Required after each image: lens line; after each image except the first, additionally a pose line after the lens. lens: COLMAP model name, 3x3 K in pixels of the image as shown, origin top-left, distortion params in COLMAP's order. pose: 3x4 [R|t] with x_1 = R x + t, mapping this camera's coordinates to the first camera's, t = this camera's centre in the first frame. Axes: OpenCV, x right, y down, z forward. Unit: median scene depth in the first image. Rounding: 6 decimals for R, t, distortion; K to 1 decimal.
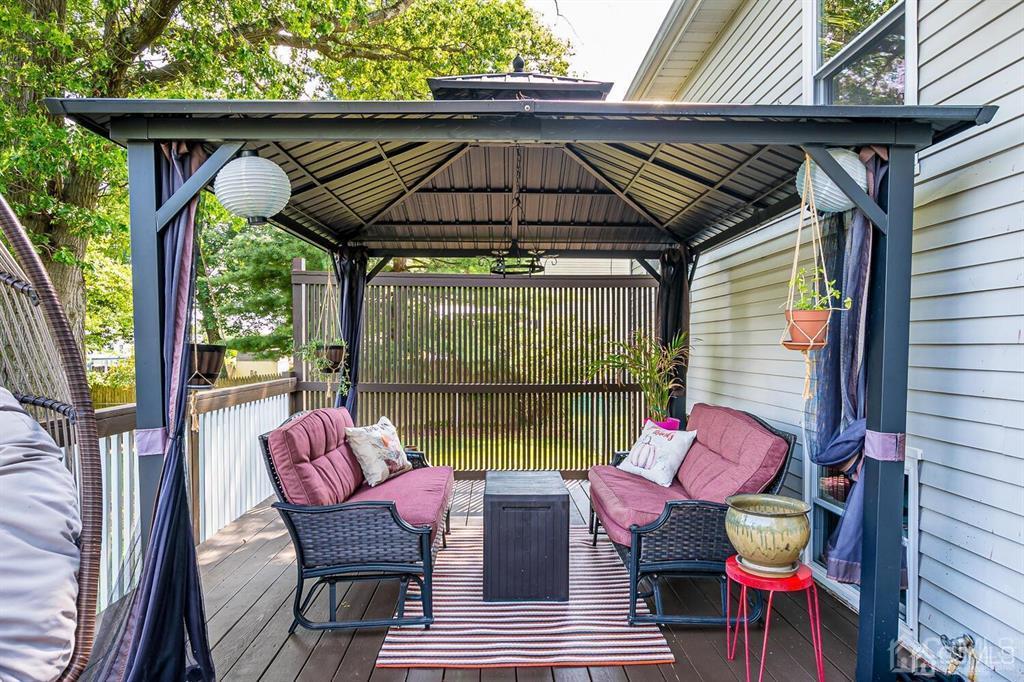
lens RADIAL K [[579.2, 0, 496.1], [0, 579.2, 348.7], [0, 0, 1]] dist [-0.007585, 0.000141]
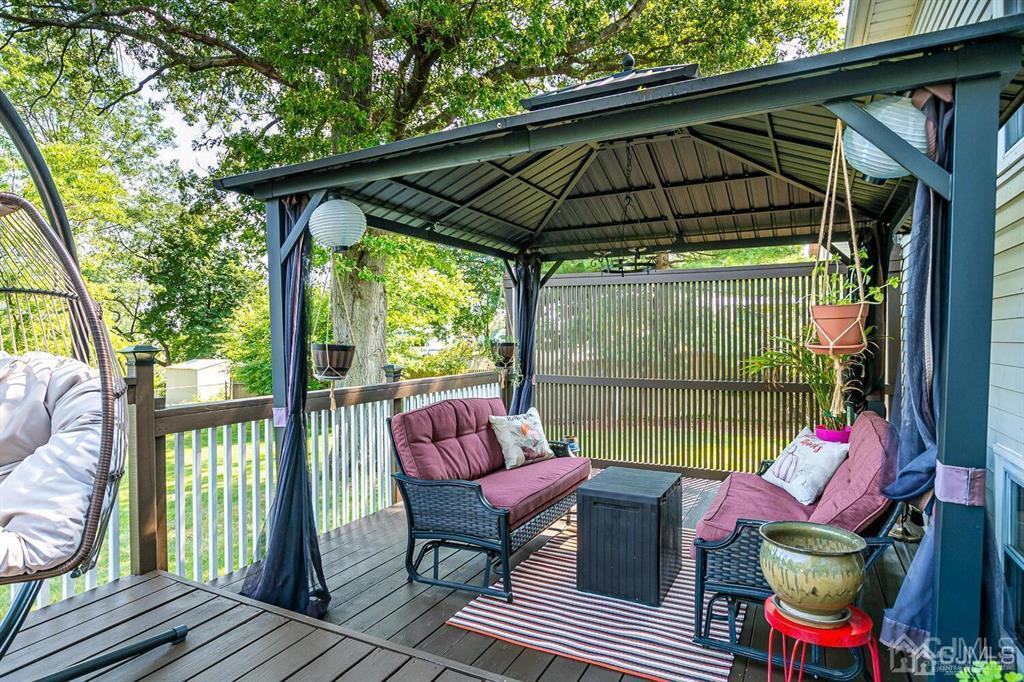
lens RADIAL K [[549.2, 0, 509.6], [0, 549.2, 342.8], [0, 0, 1]] dist [-0.013705, 0.001461]
pose [[0.883901, -0.001795, -0.467670, 0.322860], [0.003333, 0.999991, 0.002461, -0.011309], [0.467661, -0.003734, 0.883900, 0.069578]]
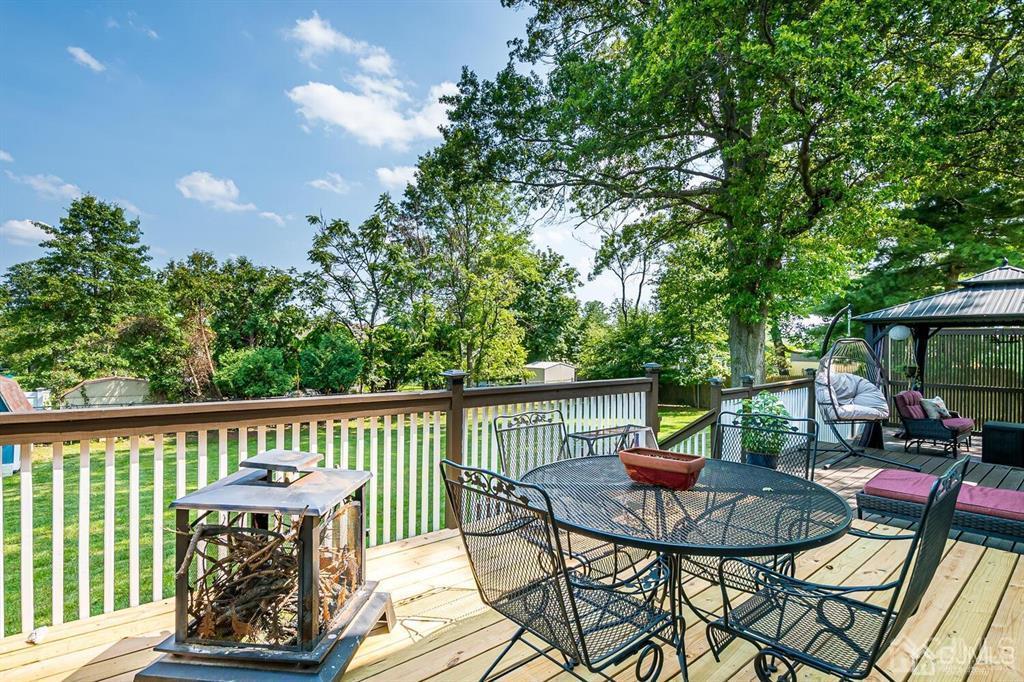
lens RADIAL K [[500.7, 0, 512.0], [0, 500.7, 341.0], [0, 0, 1]] dist [-0.005264, -0.000561]
pose [[0.625215, -0.002008, -0.780450, 0.432840], [-0.007792, 0.999931, -0.008815, -0.113646], [0.780413, 0.011592, 0.625156, -2.288609]]
